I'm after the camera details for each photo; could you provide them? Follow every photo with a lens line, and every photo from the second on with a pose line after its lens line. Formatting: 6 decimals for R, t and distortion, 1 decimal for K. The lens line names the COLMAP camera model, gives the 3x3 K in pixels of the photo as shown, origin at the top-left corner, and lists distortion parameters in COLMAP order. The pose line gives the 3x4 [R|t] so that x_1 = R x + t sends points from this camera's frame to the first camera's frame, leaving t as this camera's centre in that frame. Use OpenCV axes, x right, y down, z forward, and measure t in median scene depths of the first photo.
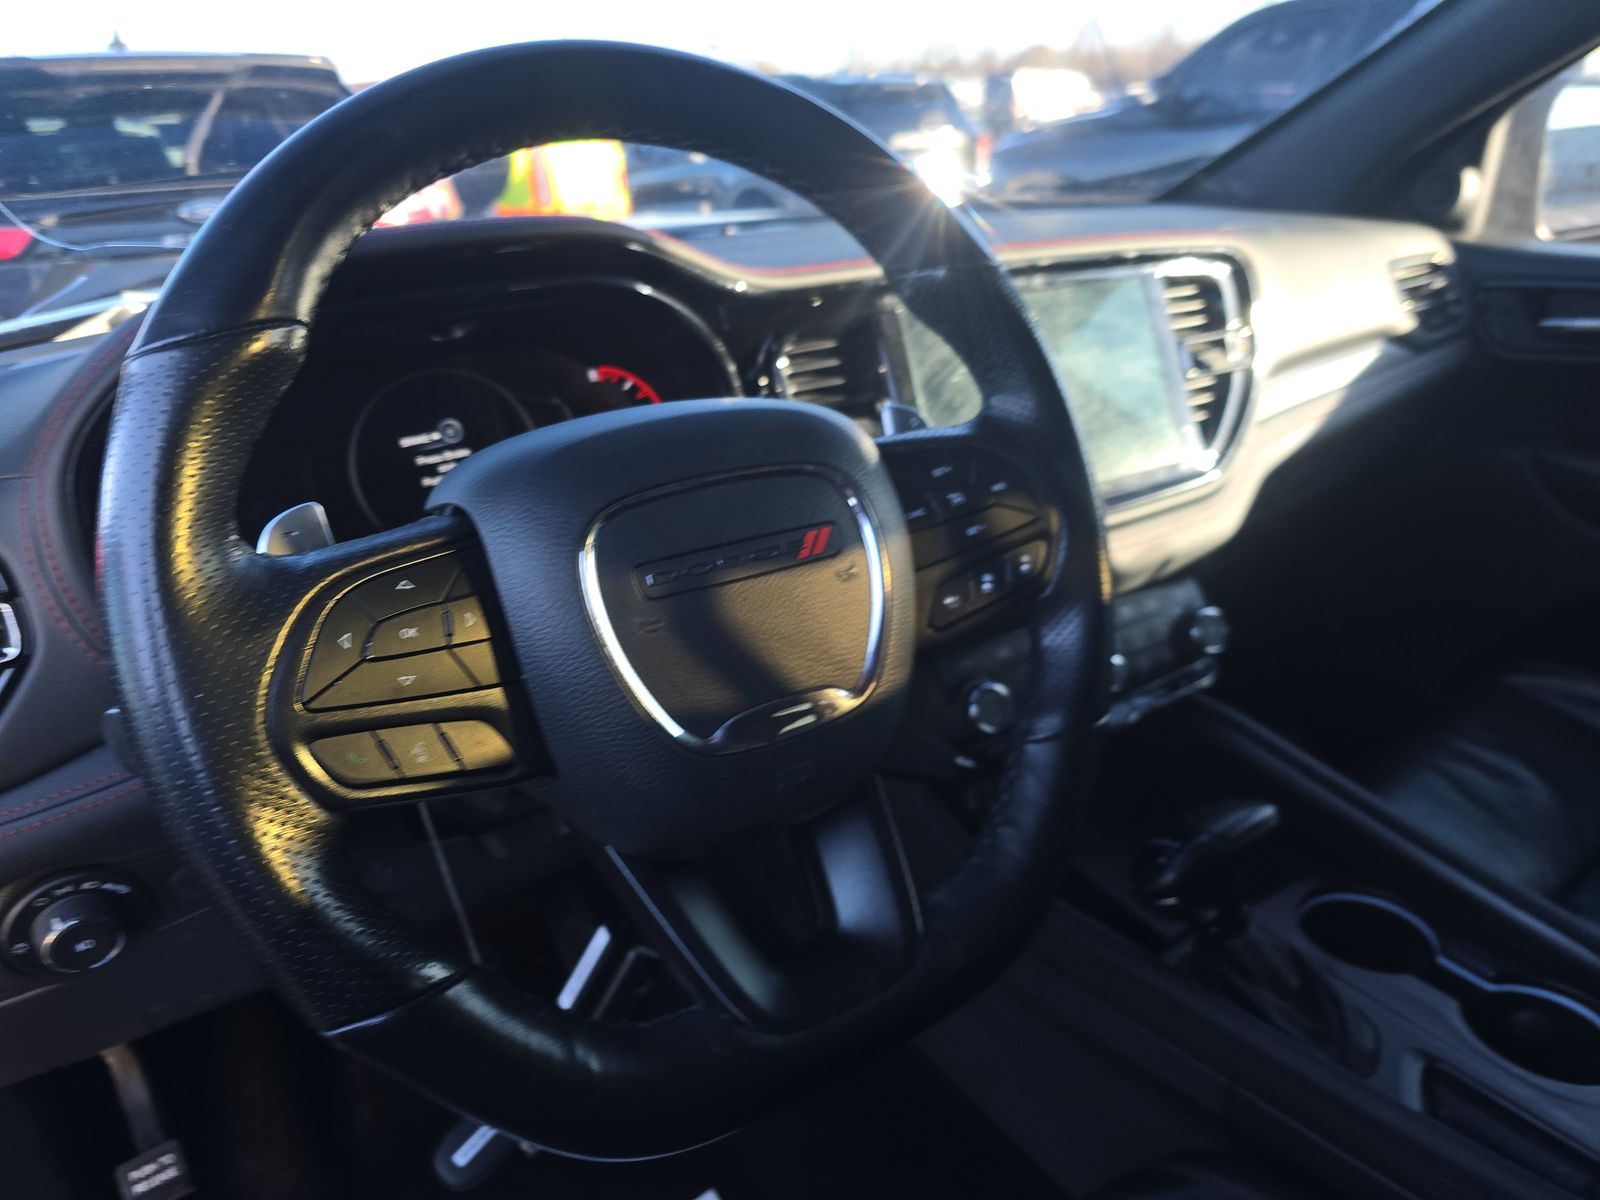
lens RADIAL K [[1076.6, 0, 800.0], [0, 1076.6, 600.0], [0, 0, 1]] dist [0.001417, -0.004223]
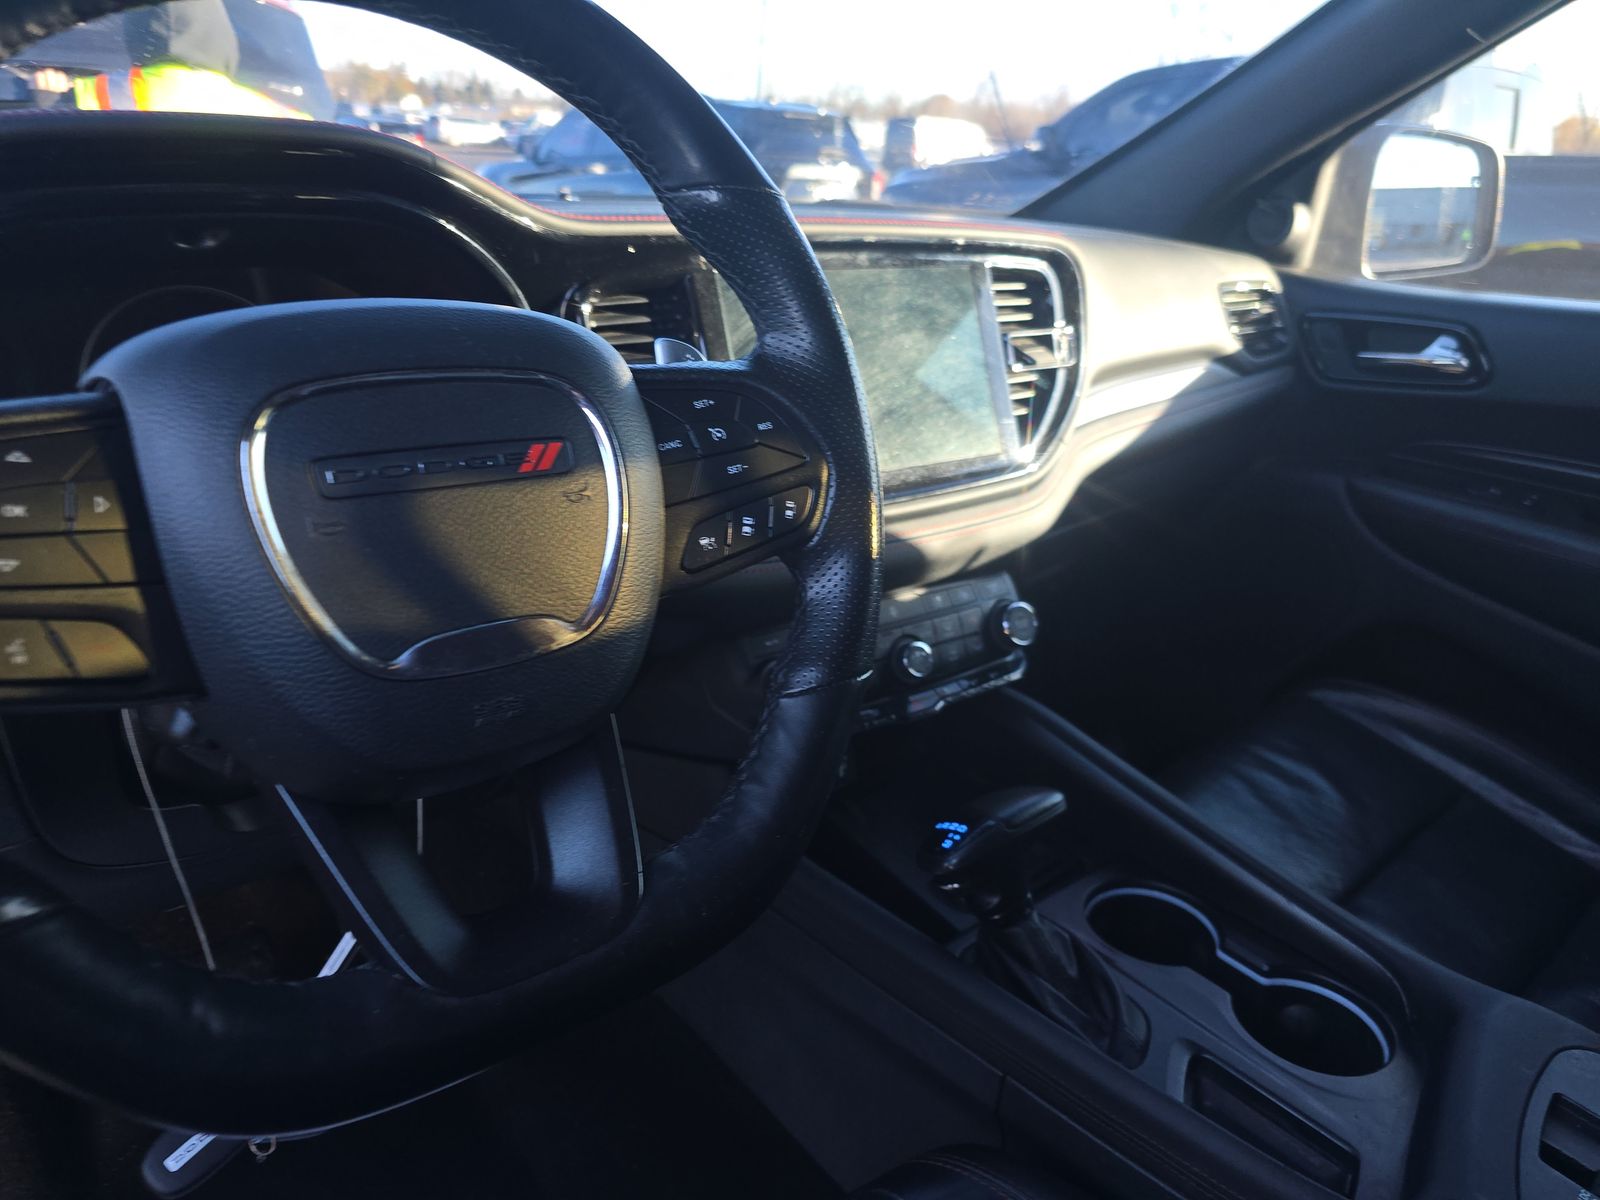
lens RADIAL K [[1066.4, 0, 800.9], [0, 1066.4, 606.0], [0, 0, 1]] dist [0.035956, -0.041491]
pose [[0.993090, 0.047027, 0.107519, 0.089034], [-0.045087, 0.998775, -0.020402, 0.050890], [-0.108347, 0.015414, 0.993994, 0.050042]]
